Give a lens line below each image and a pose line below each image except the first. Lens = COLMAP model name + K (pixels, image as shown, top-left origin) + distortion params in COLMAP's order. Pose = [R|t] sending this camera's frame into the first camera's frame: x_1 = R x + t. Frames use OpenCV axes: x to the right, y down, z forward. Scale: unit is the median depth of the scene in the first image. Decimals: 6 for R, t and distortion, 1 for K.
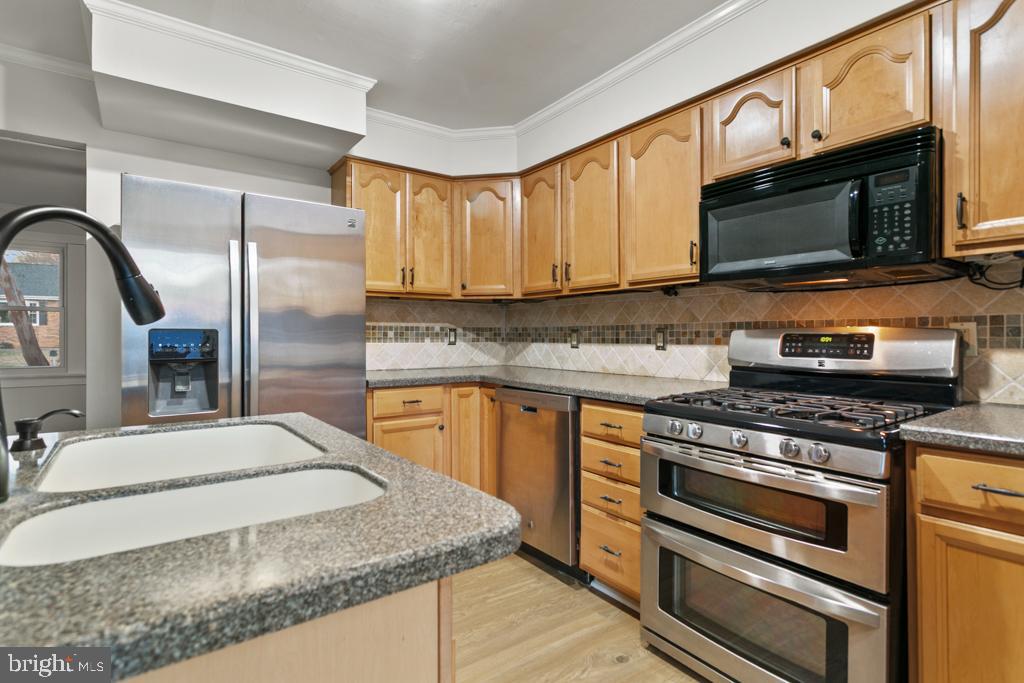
lens RADIAL K [[509.2, 0, 510.7], [0, 509.2, 342.9], [0, 0, 1]] dist [-0.004596, -0.000601]
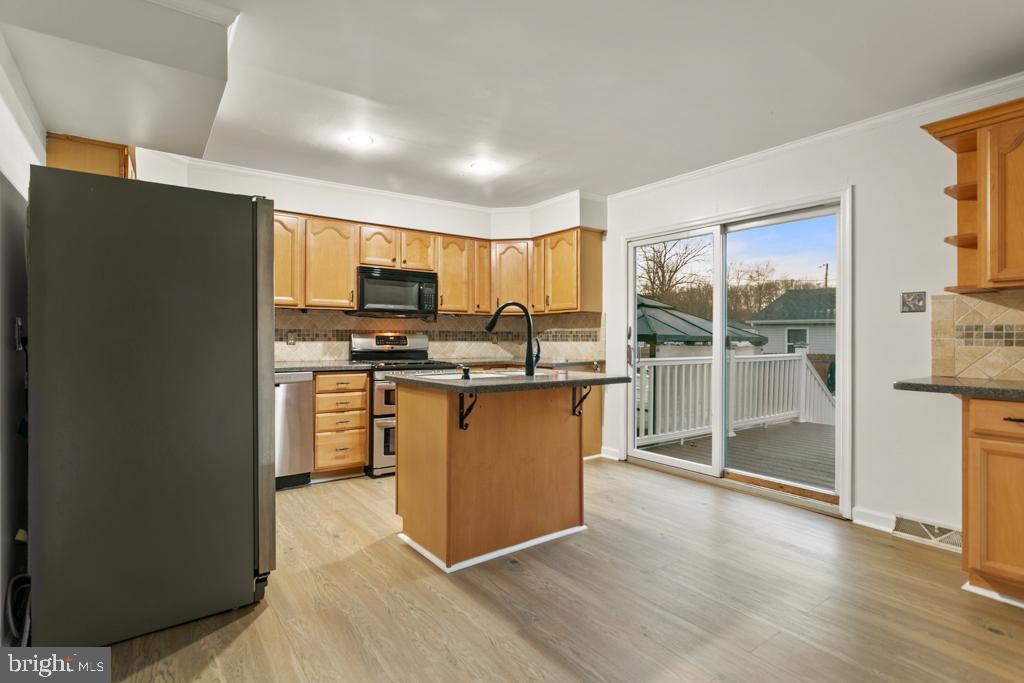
lens RADIAL K [[509.2, 0, 511.9], [0, 509.2, 338.9], [0, 0, 1]] dist [-0.004596, -0.000601]
pose [[-0.000175, -0.002440, 0.999997, -1.690882], [0.005590, 0.999981, 0.002441, -0.005944], [-0.999984, 0.005591, -0.000161, 0.354111]]
